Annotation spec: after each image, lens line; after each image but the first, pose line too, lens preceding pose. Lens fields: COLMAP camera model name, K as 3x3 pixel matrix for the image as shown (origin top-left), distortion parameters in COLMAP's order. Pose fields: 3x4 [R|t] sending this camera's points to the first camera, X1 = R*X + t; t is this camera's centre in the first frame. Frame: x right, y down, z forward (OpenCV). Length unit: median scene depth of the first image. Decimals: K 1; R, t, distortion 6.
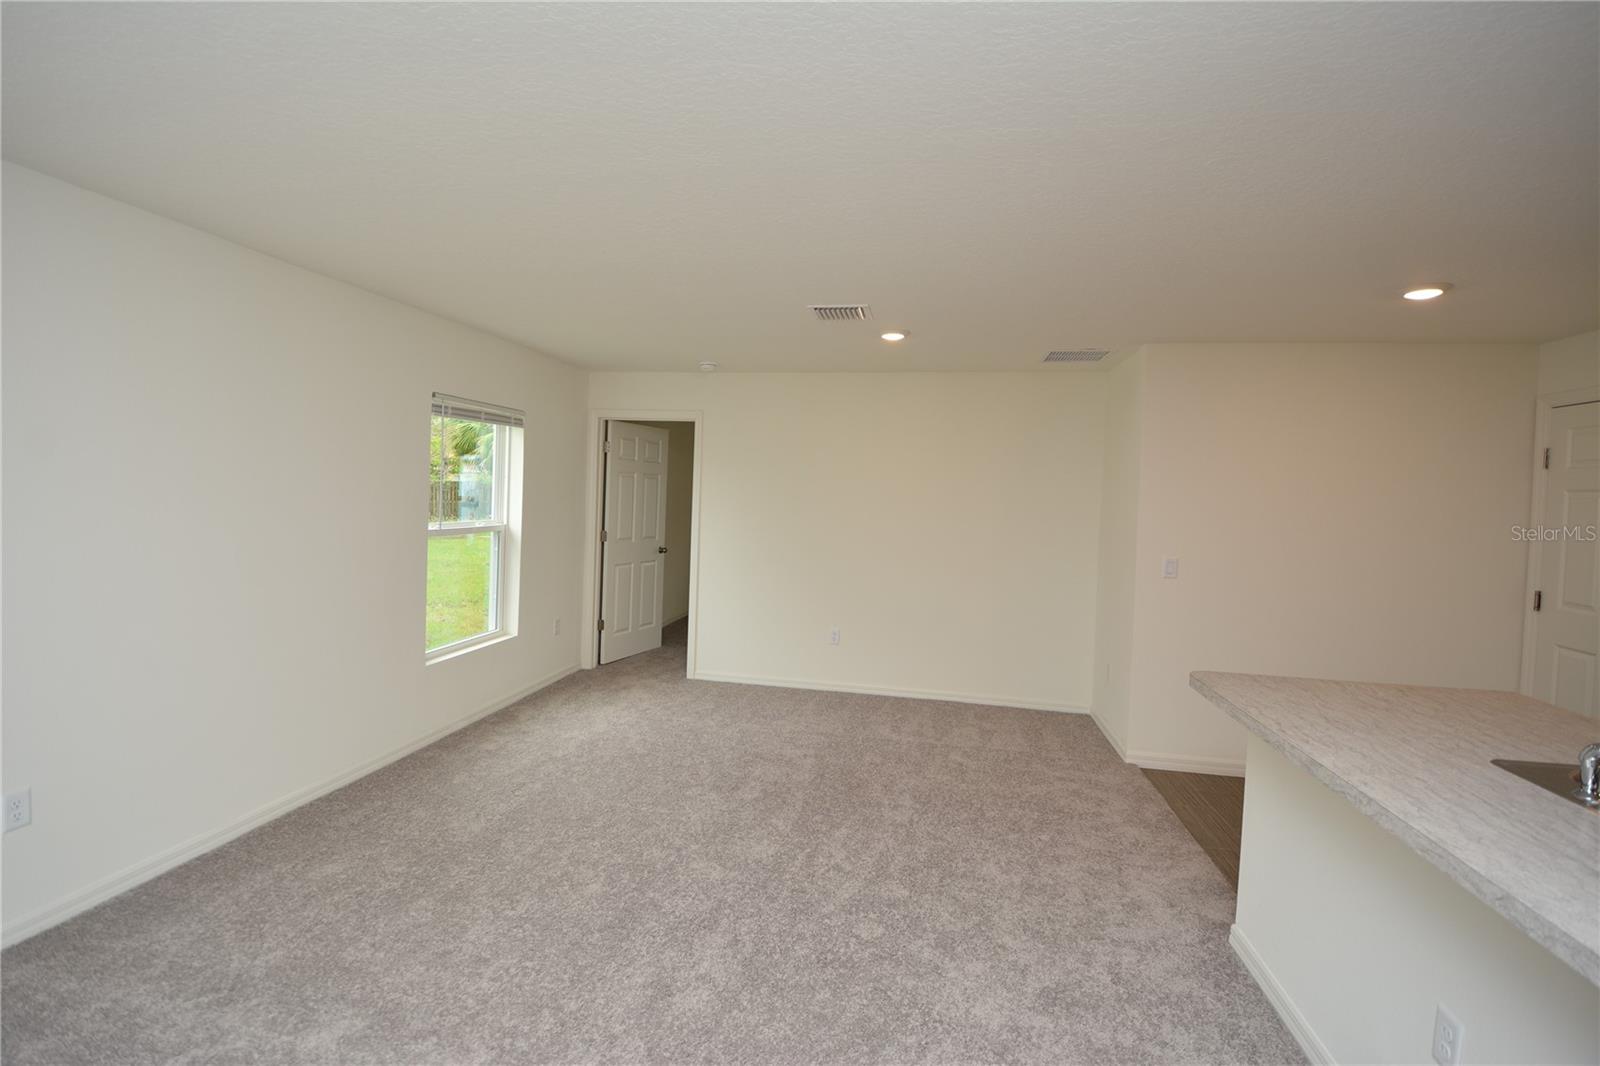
lens RADIAL K [[703.0, 0, 796.3], [0, 703.0, 508.8], [0, 0, 1]] dist [0.017217, -0.026664]
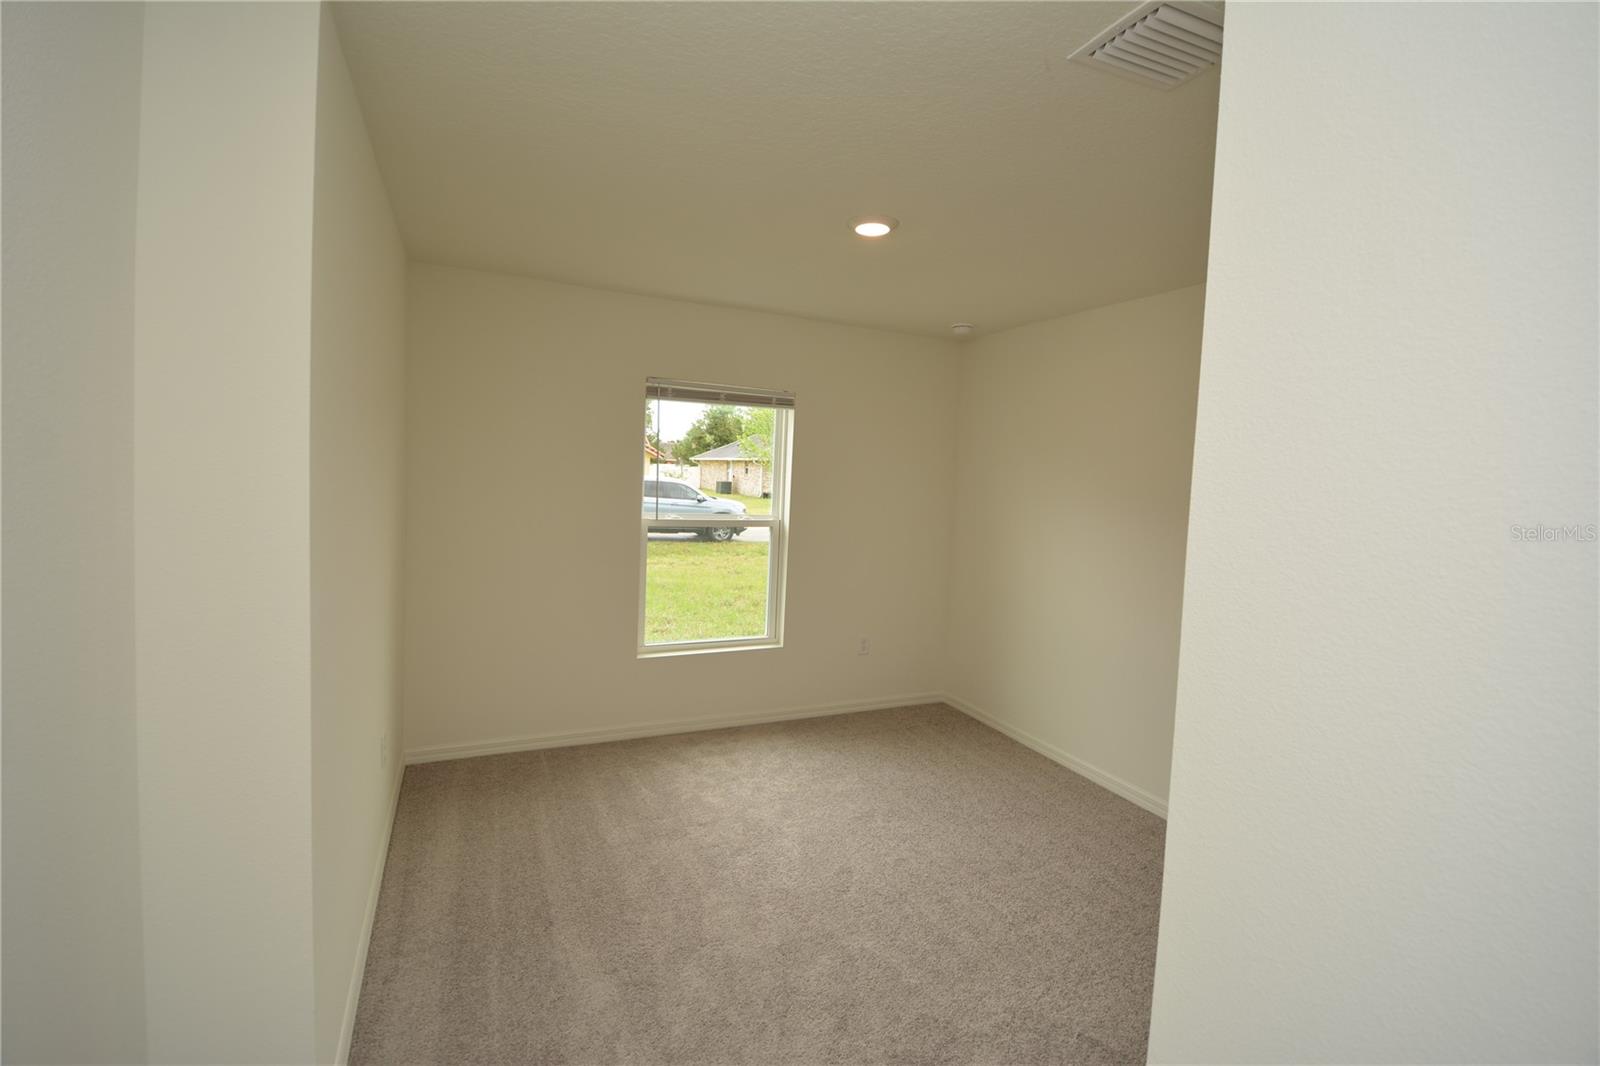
lens RADIAL K [[705.0, 0, 796.1], [0, 705.0, 507.9], [0, 0, 1]] dist [0.004074, -0.017973]
pose [[0.593504, 0.049495, -0.803307, 0.354269], [-0.044056, 0.998609, 0.028979, -0.021555], [0.803624, 0.018192, 0.594859, 0.559166]]
